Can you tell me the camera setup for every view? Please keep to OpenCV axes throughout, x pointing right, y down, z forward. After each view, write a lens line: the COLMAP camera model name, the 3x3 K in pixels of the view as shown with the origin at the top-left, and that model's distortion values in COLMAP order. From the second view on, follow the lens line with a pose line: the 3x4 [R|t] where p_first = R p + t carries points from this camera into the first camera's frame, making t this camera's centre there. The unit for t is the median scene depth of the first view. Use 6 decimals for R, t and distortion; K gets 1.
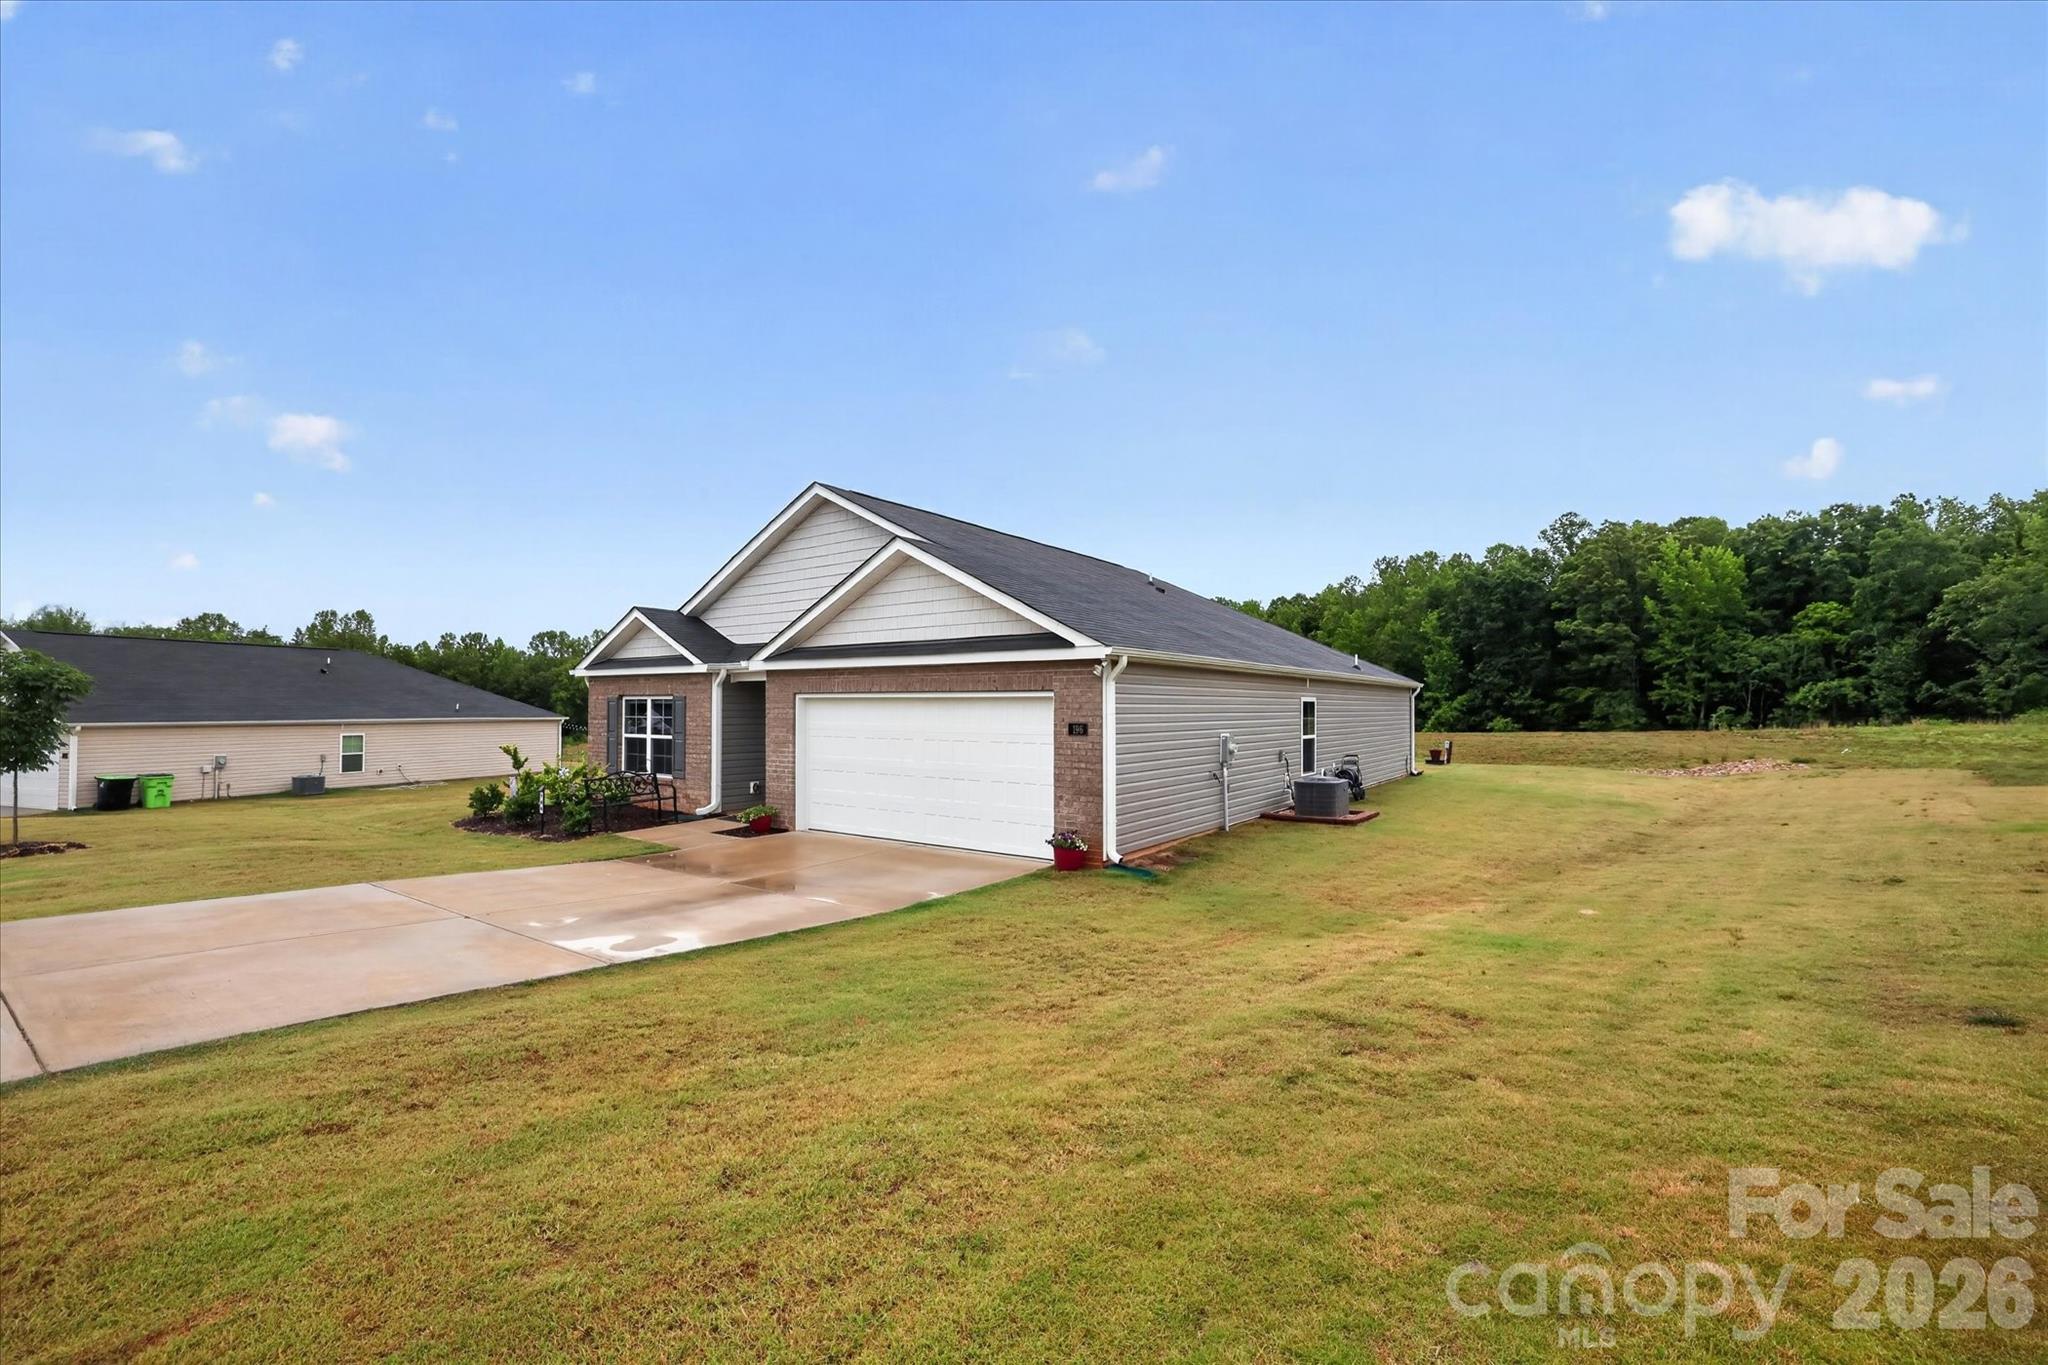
lens RADIAL K [[894.5, 0, 1024.0], [0, 894.5, 682.5], [0, 0, 1]] dist [-0.004511, 0.000046]
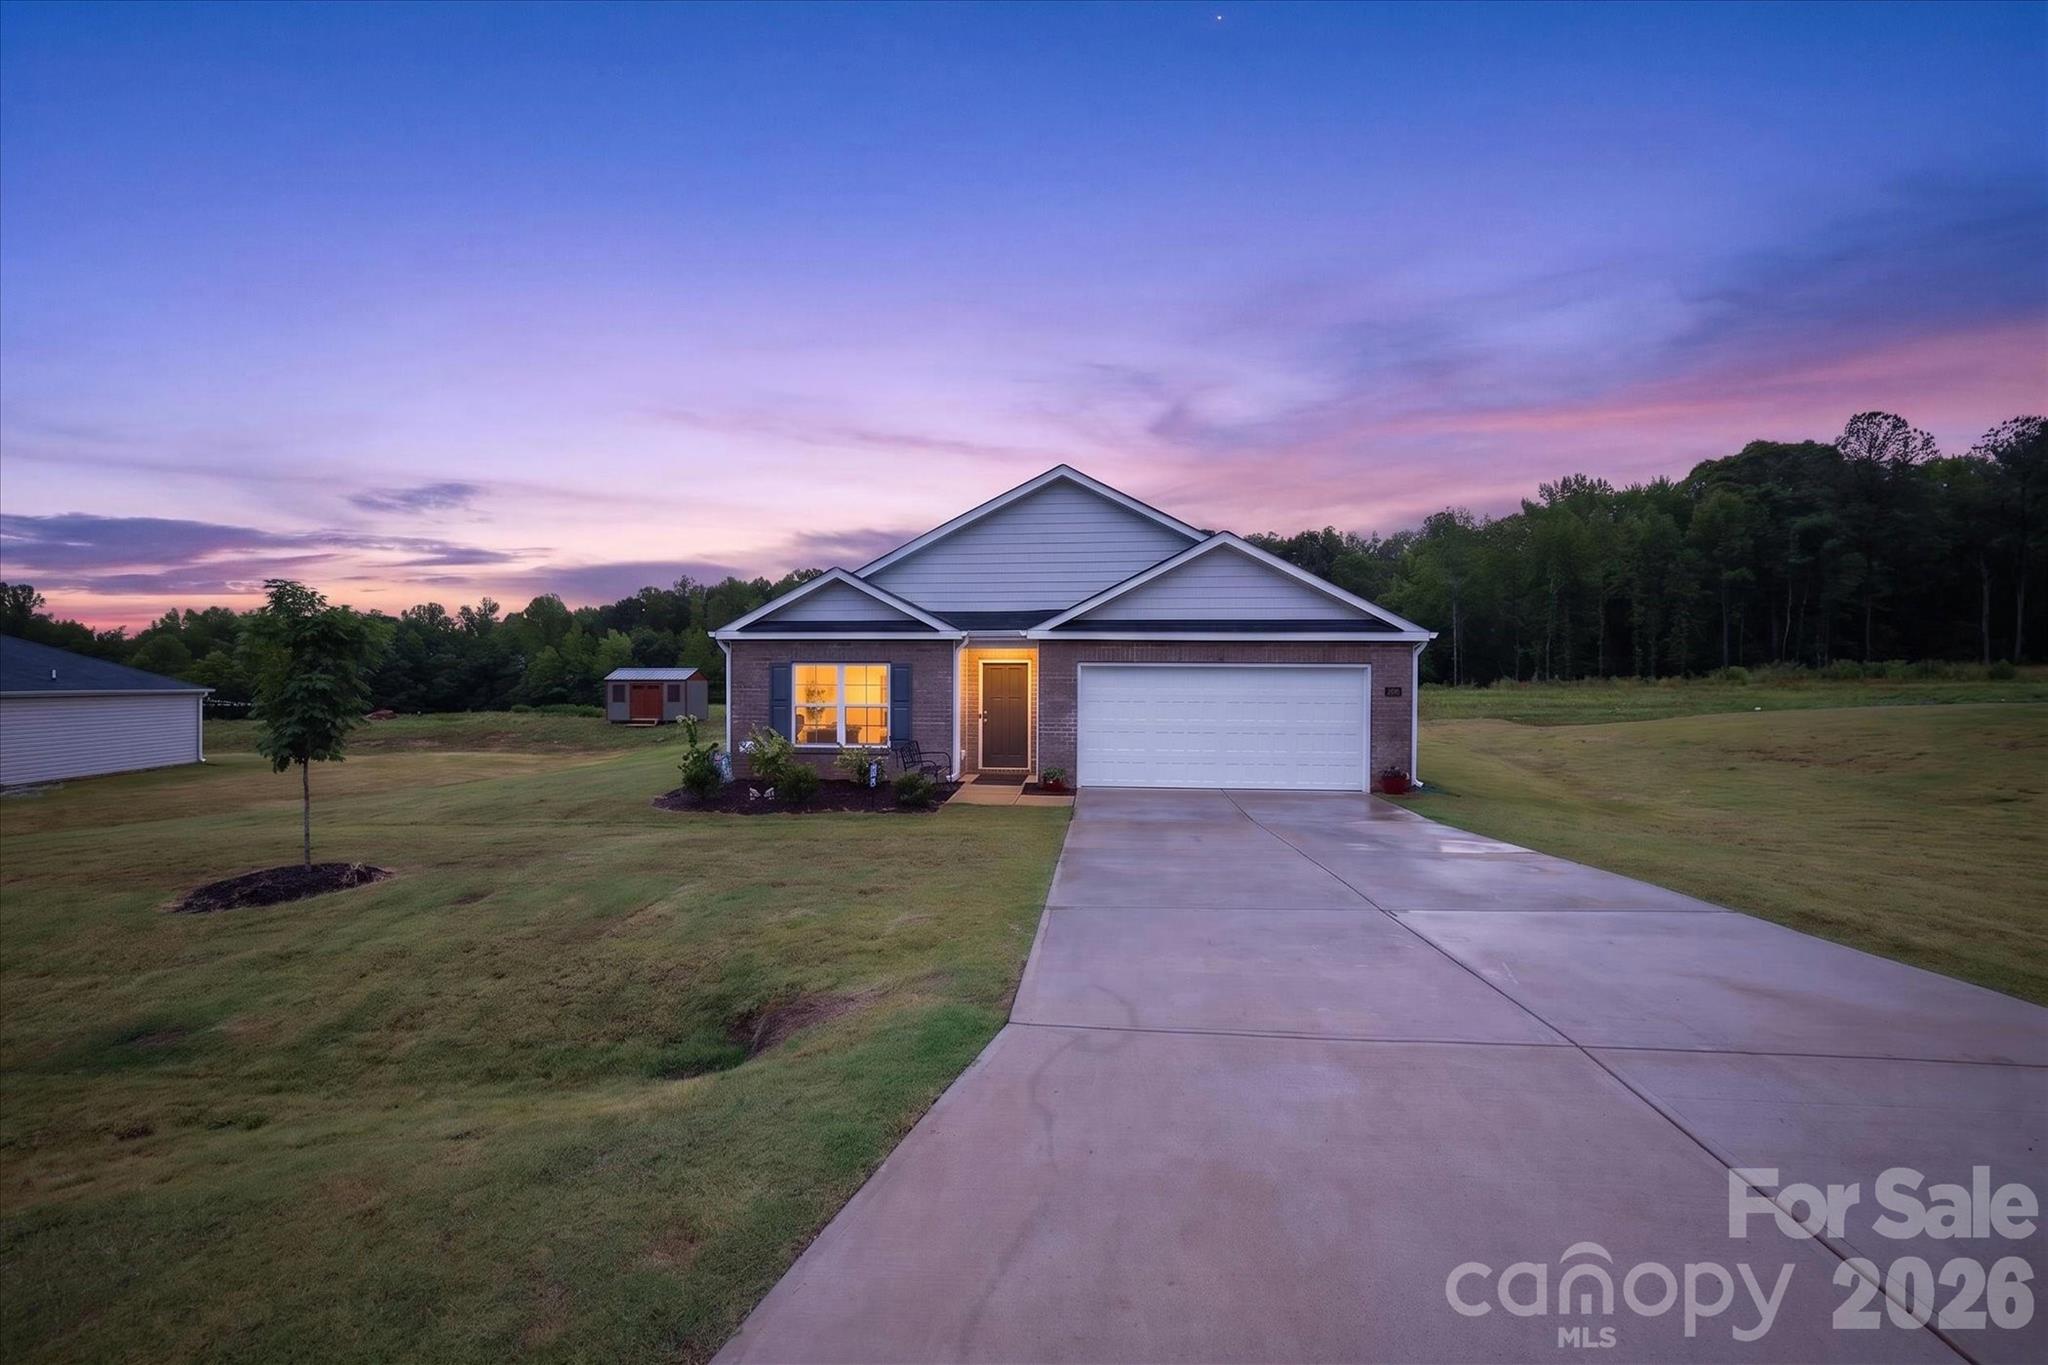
lens RADIAL K [[894.5, 0, 1024.0], [0, 894.5, 682.5], [0, 0, 1]] dist [-0.004511, 0.000046]
pose [[0.863055, 0.001185, 0.505108, -0.143789], [-0.017337, 0.999478, 0.027278, 0.001462], [-0.504812, -0.032300, 0.862625, 0.016376]]
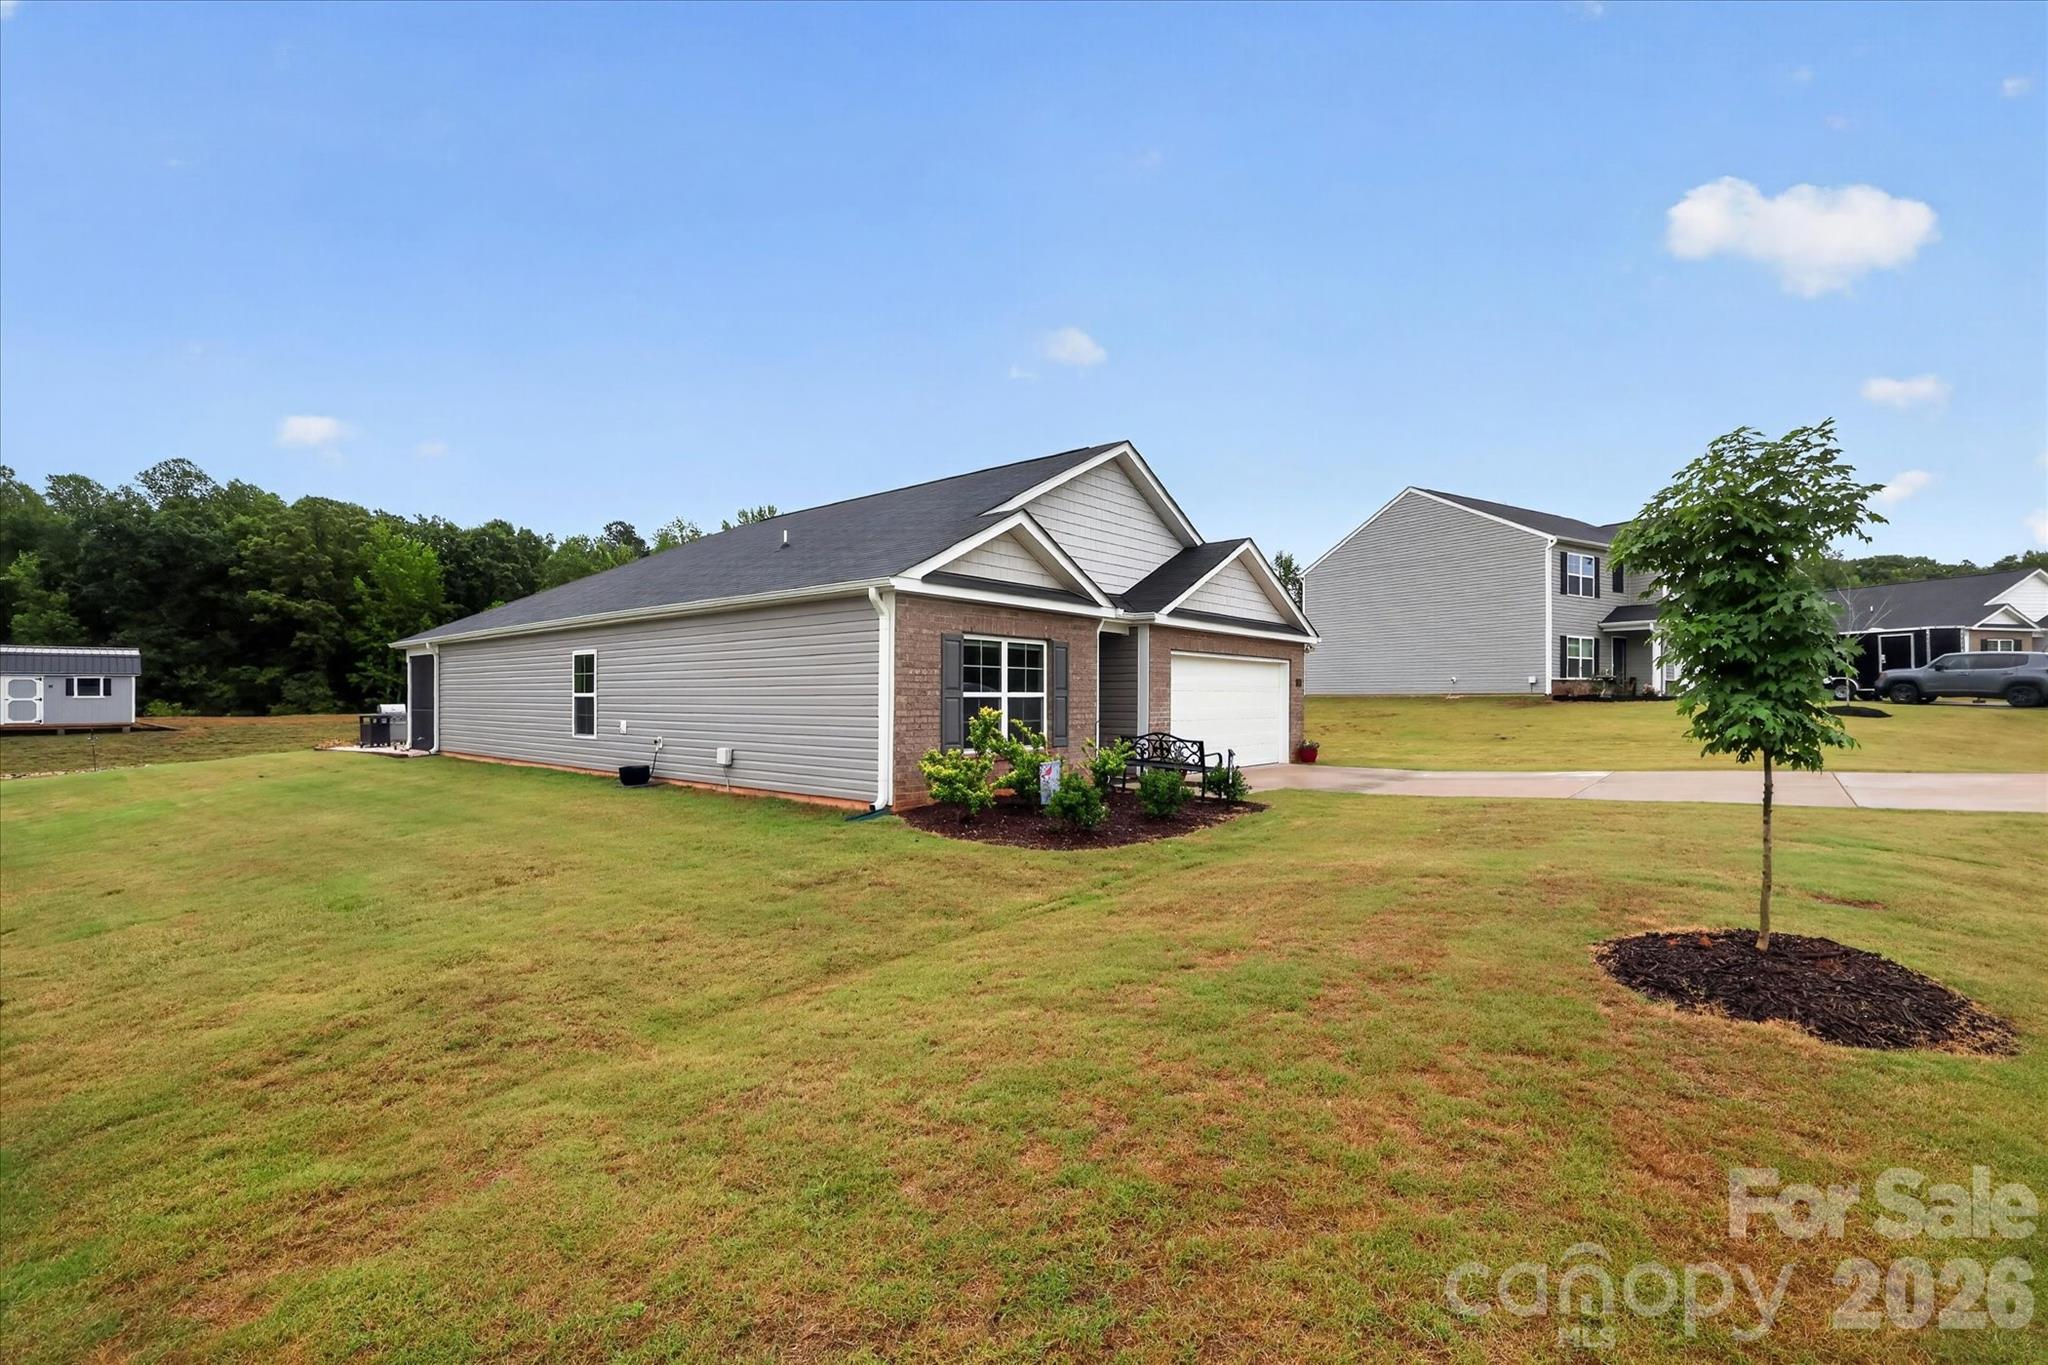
lens RADIAL K [[894.5, 0, 1024.0], [0, 894.5, 682.5], [0, 0, 1]] dist [-0.004511, 0.000046]
pose [[0.093143, 0.013542, 0.995561, -0.212036], [-0.027338, 0.999565, -0.011039, 0.010870], [-0.995277, -0.026189, 0.093473, 0.172351]]
